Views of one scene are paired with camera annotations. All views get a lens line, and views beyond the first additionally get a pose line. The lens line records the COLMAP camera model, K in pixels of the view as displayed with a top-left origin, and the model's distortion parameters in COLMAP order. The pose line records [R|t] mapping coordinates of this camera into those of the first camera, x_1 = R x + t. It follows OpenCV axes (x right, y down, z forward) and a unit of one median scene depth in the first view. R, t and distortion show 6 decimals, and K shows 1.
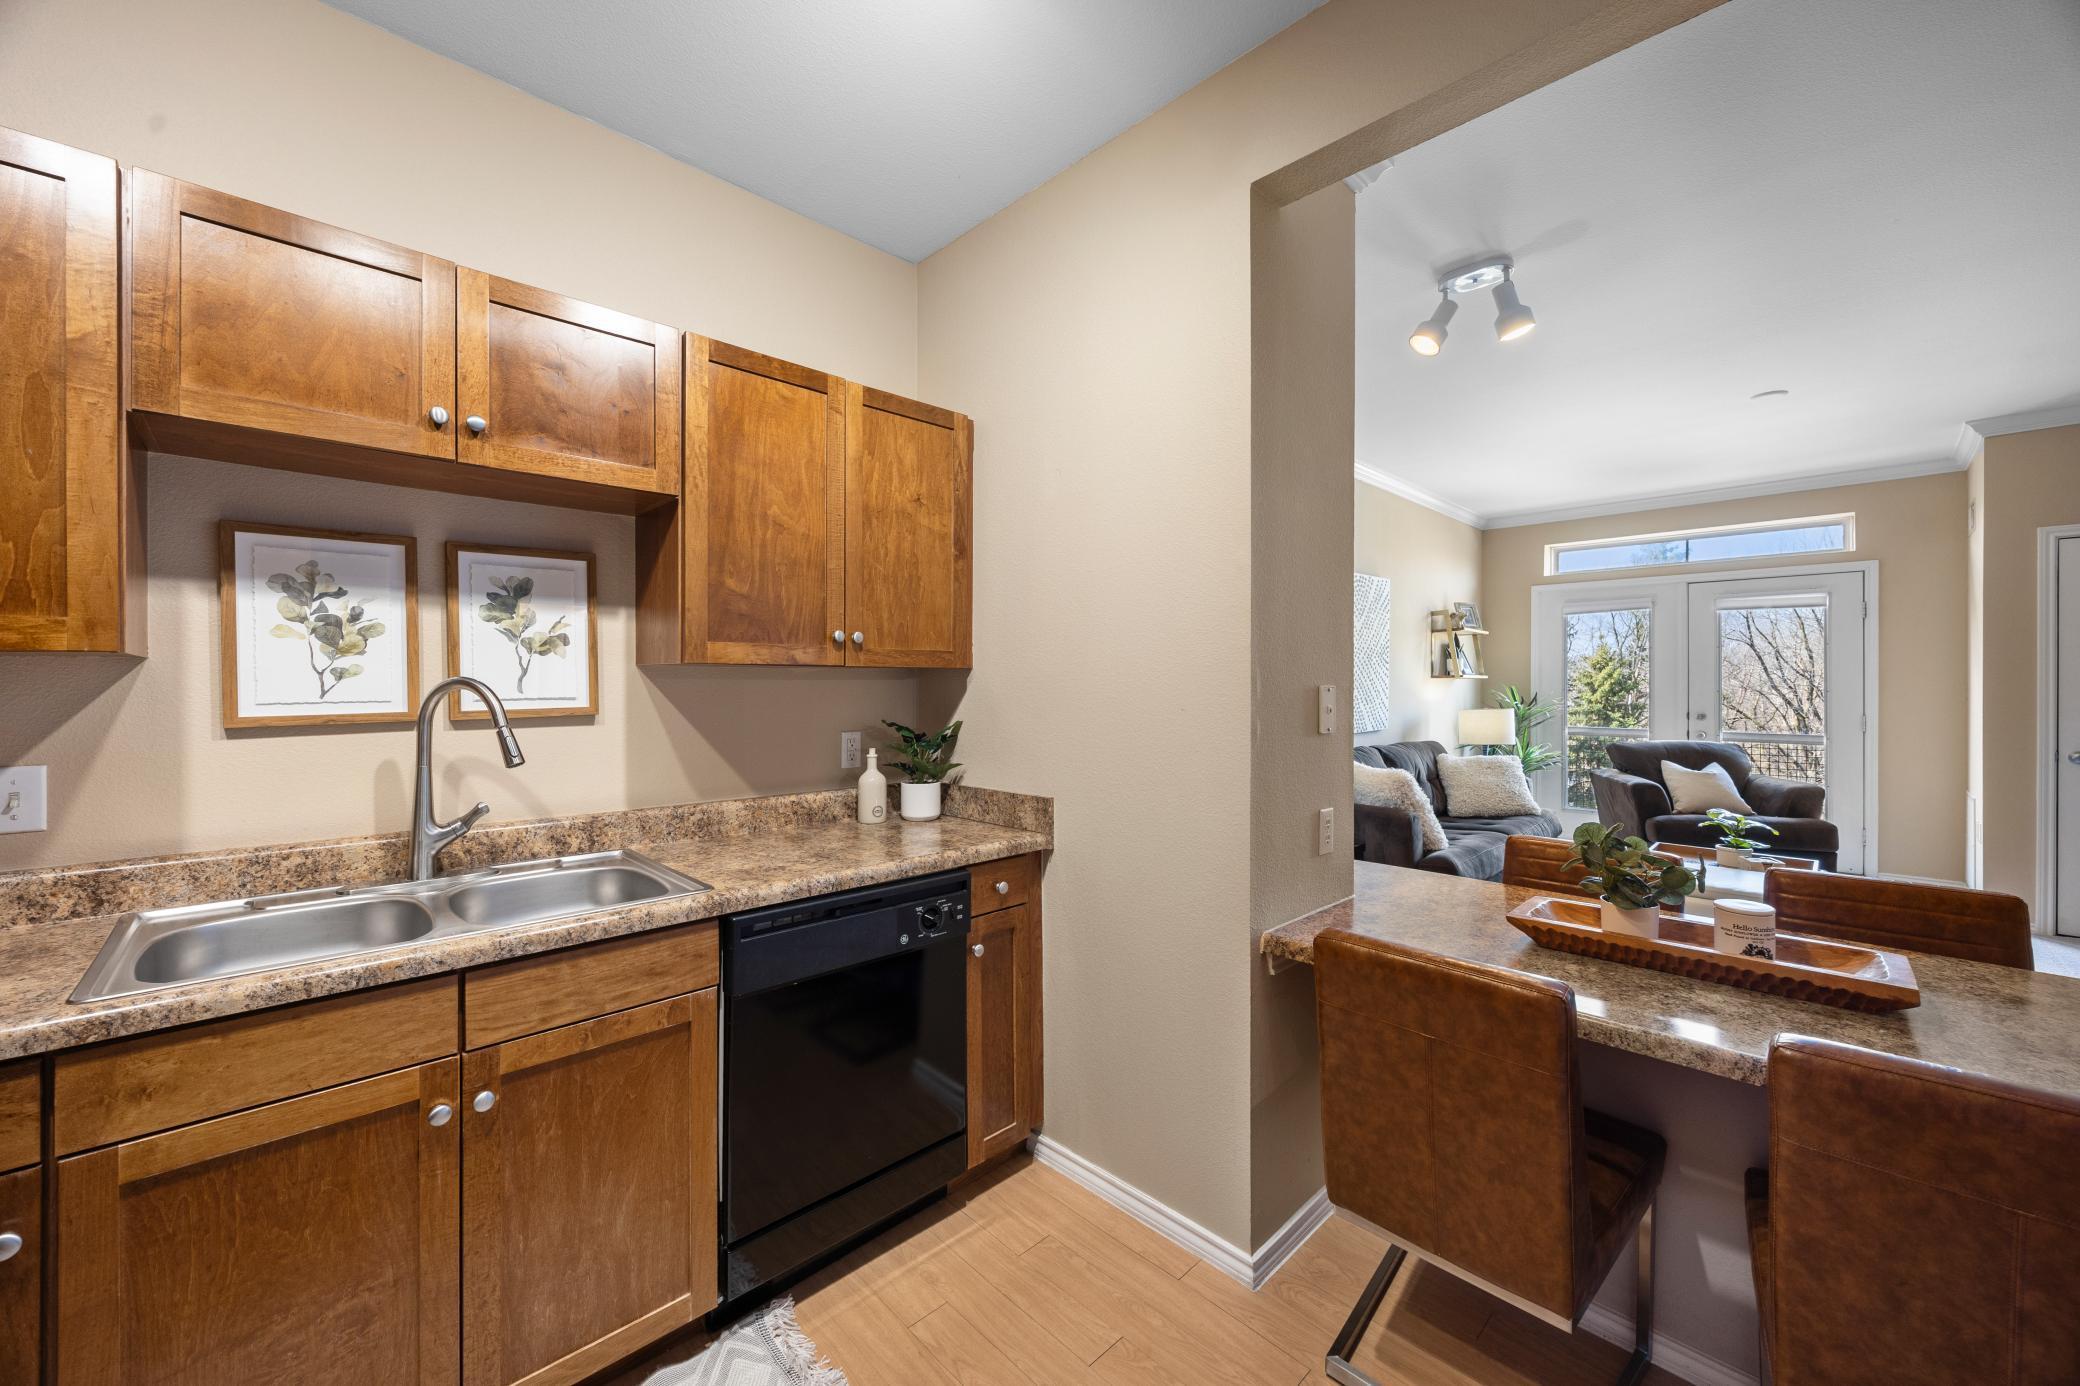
lens RADIAL K [[789.3, 0, 1037.7], [0, 789.3, 685.6], [0, 0, 1]] dist [-0.002933, 0.000016]
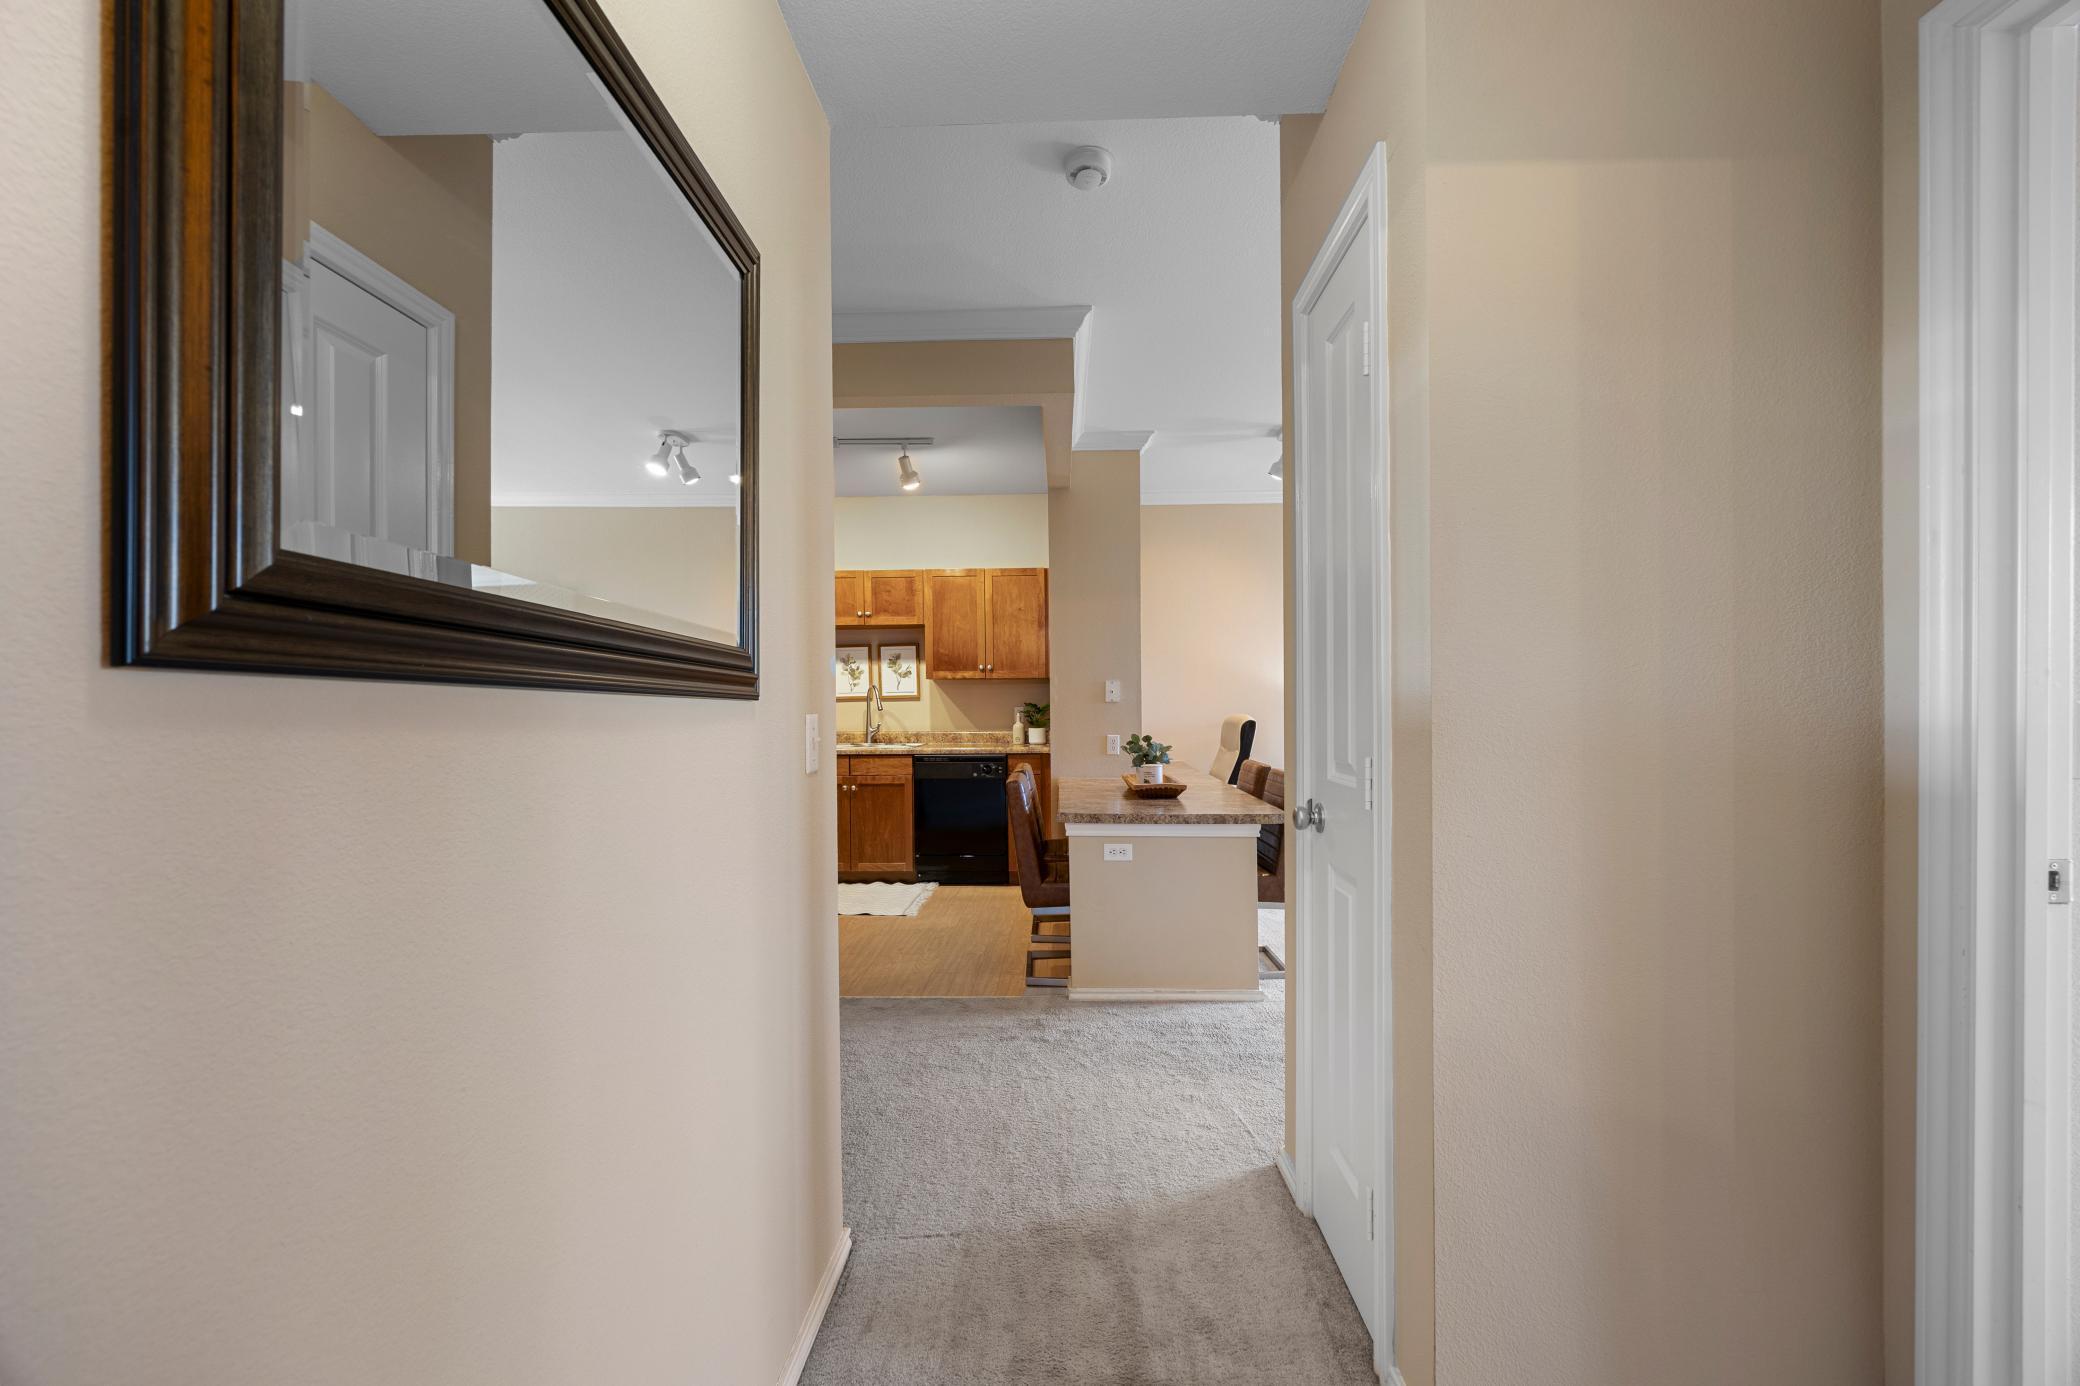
lens RADIAL K [[819.8, 0, 1038.0], [0, 819.8, 707.9], [0, 0, 1]] dist [-0.000558, 0.000003]
pose [[0.697626, -0.004953, -0.716445, 2.300964], [0.007334, 0.999973, 0.000228, 0.092579], [0.716425, -0.005413, 0.697643, -0.972823]]
